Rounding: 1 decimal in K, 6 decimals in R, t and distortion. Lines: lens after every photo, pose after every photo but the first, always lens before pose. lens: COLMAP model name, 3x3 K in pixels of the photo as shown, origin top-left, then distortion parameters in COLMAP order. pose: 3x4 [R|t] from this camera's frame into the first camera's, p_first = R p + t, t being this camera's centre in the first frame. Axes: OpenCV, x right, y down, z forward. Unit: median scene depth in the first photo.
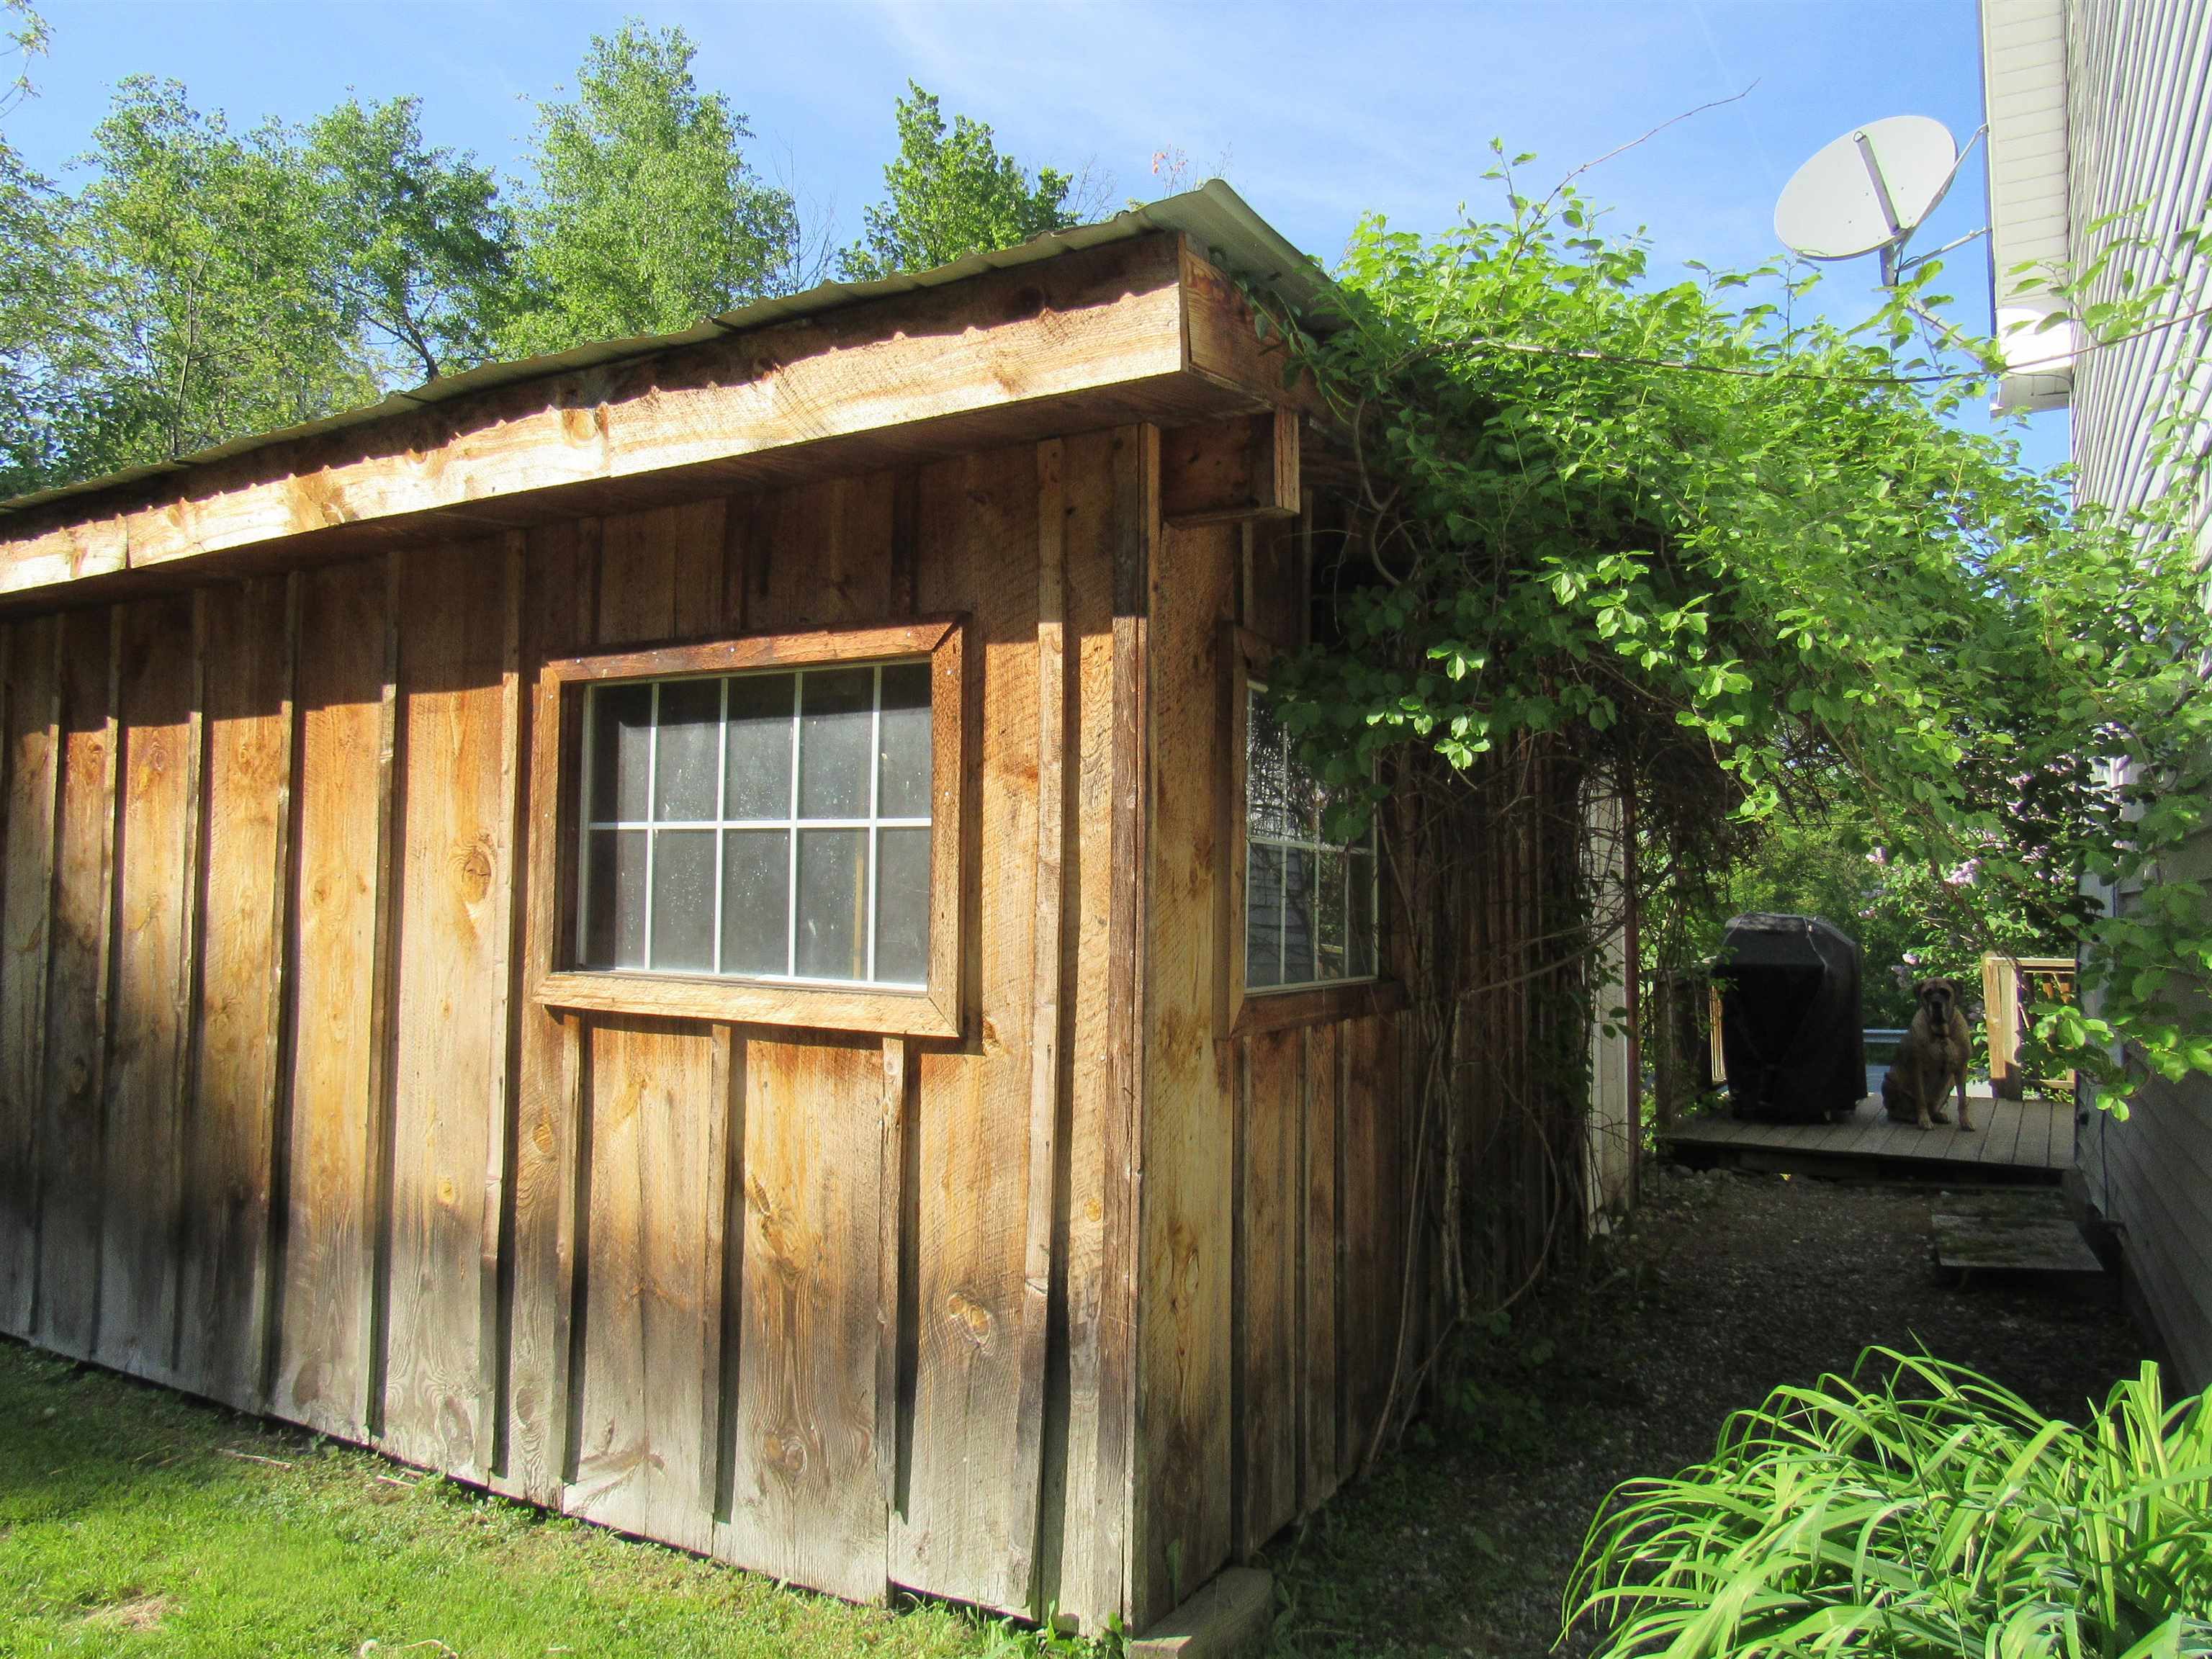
lens RADIAL K [[1575.1, 0, 1106.0], [0, 1575.1, 829.5], [0, 0, 1]] dist [-0.030702, 0.006672]
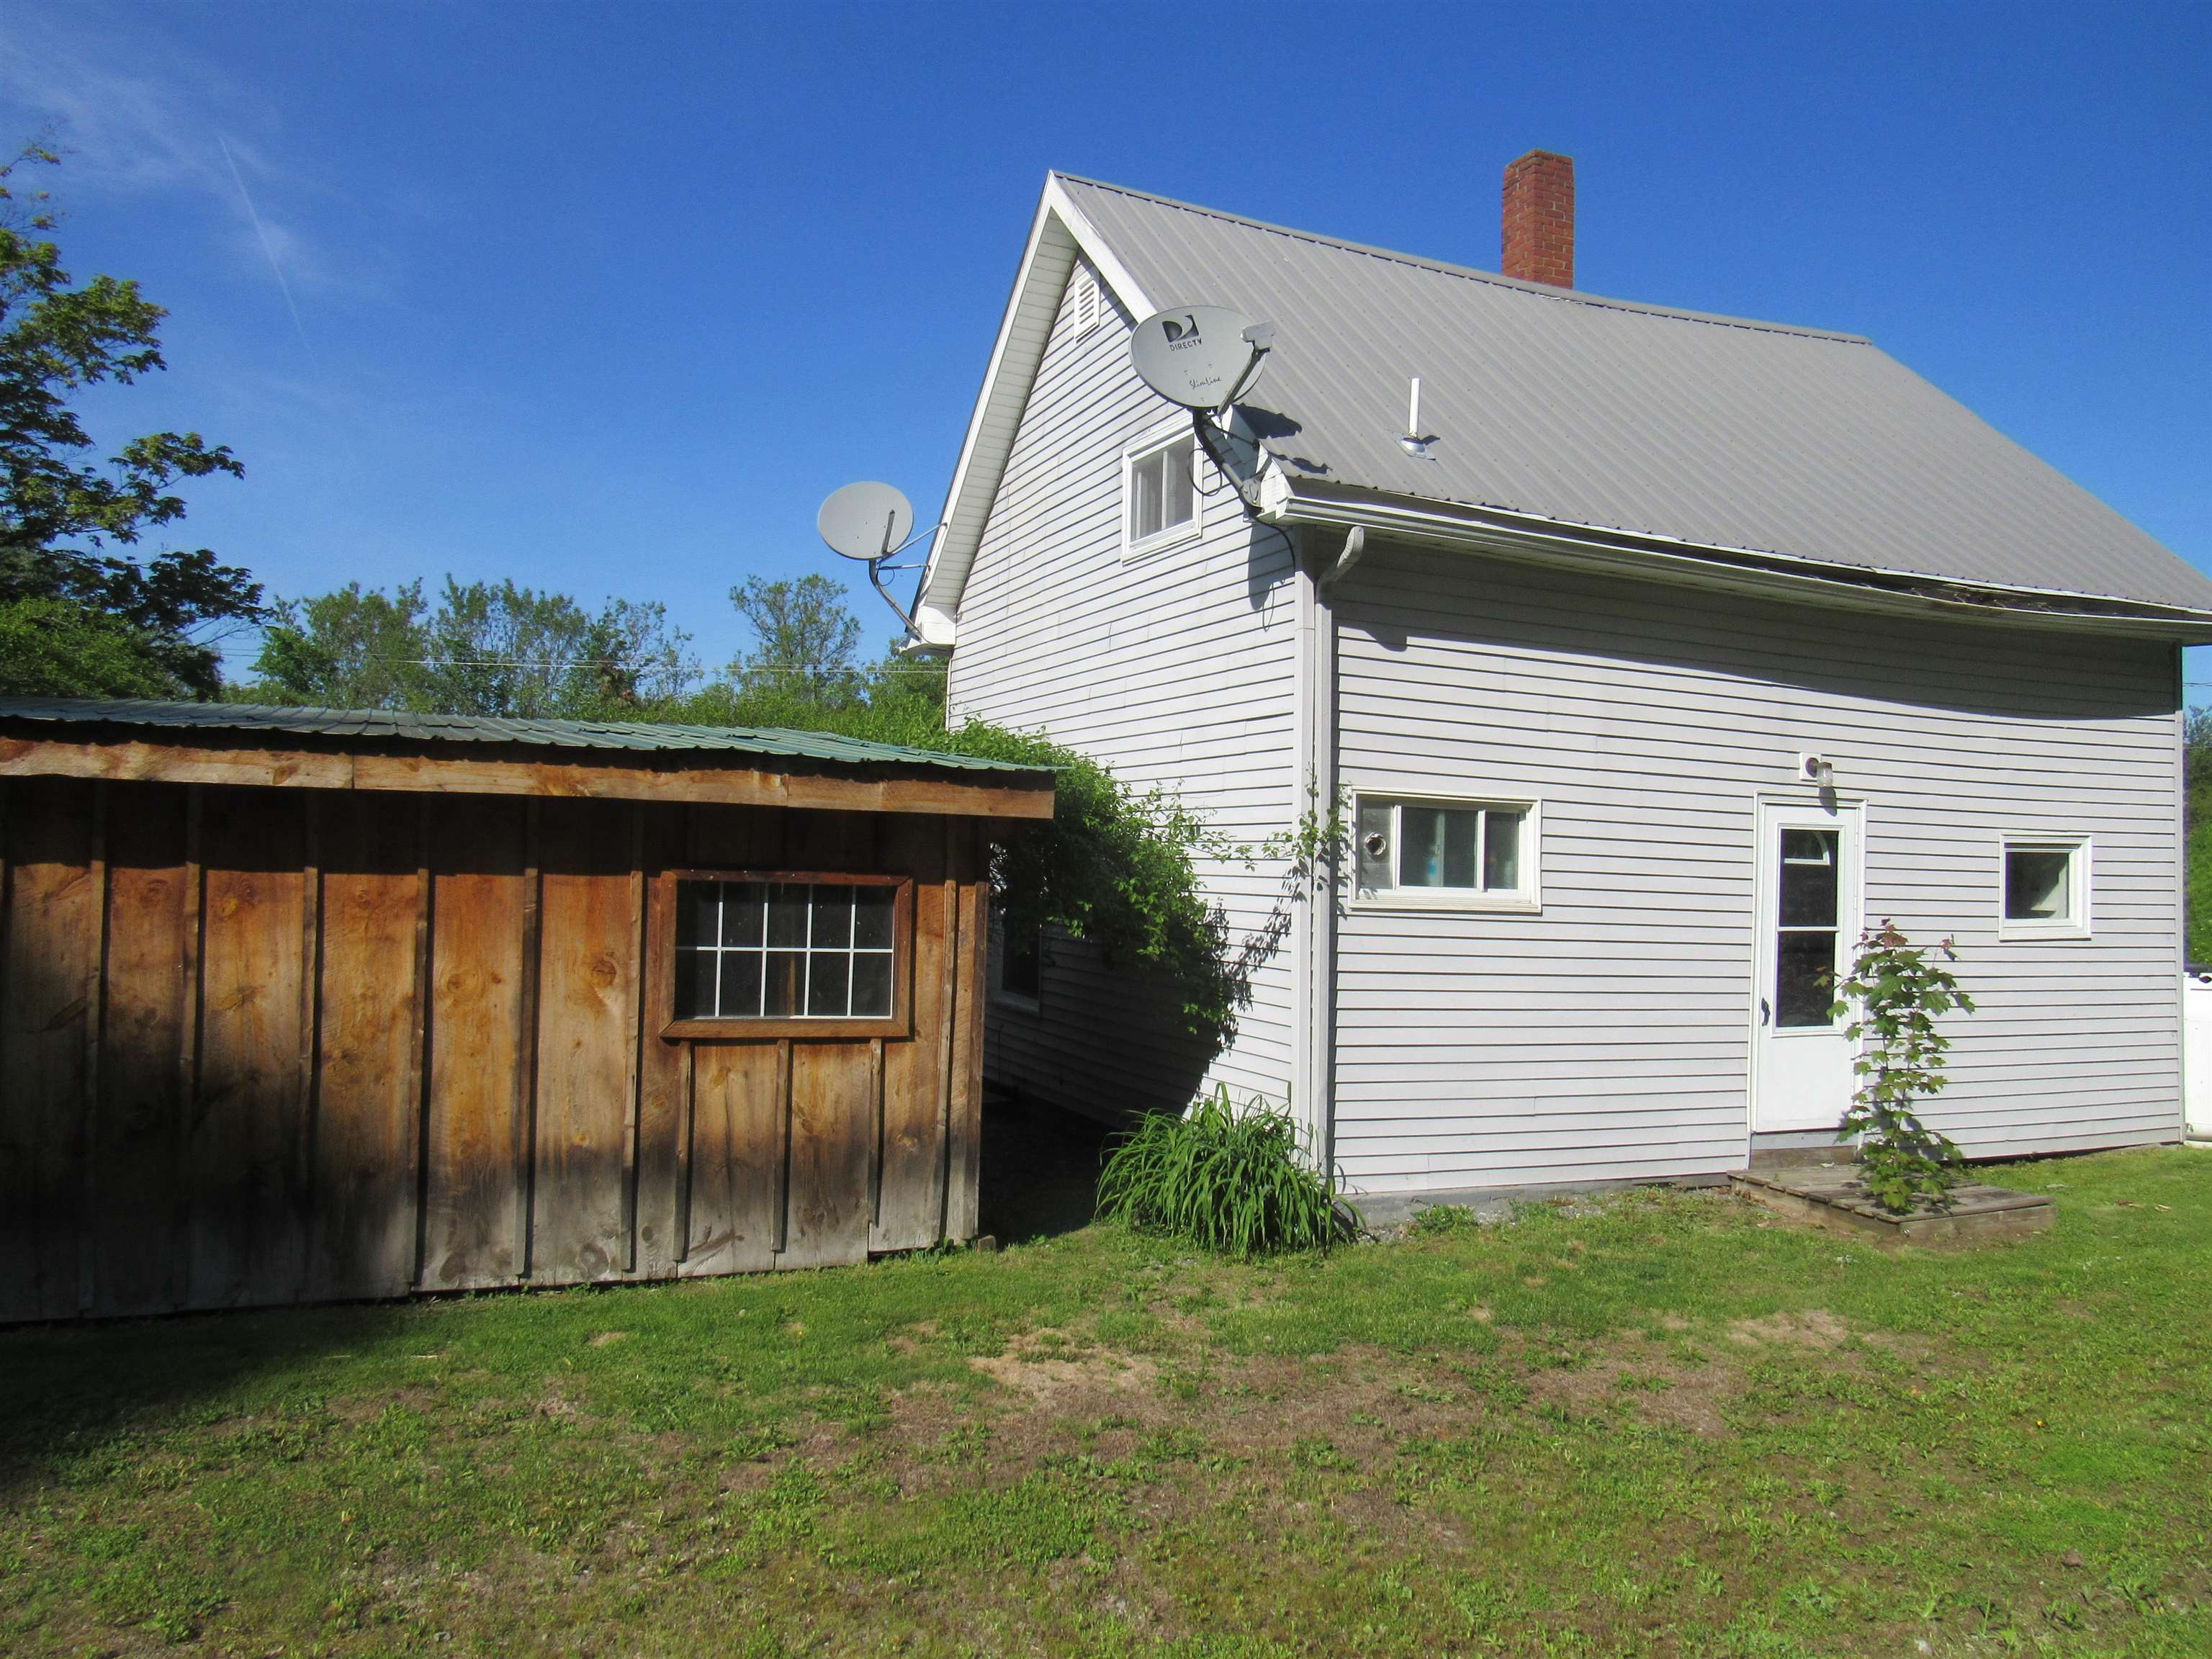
lens RADIAL K [[1575.1, 0, 1106.0], [0, 1575.1, 829.5], [0, 0, 1]] dist [-0.030702, 0.006672]
pose [[0.600944, 0.022809, 0.798966, -1.746697], [-0.058414, 0.998173, 0.015440, -0.236025], [-0.797154, -0.055949, 0.601178, -0.711985]]
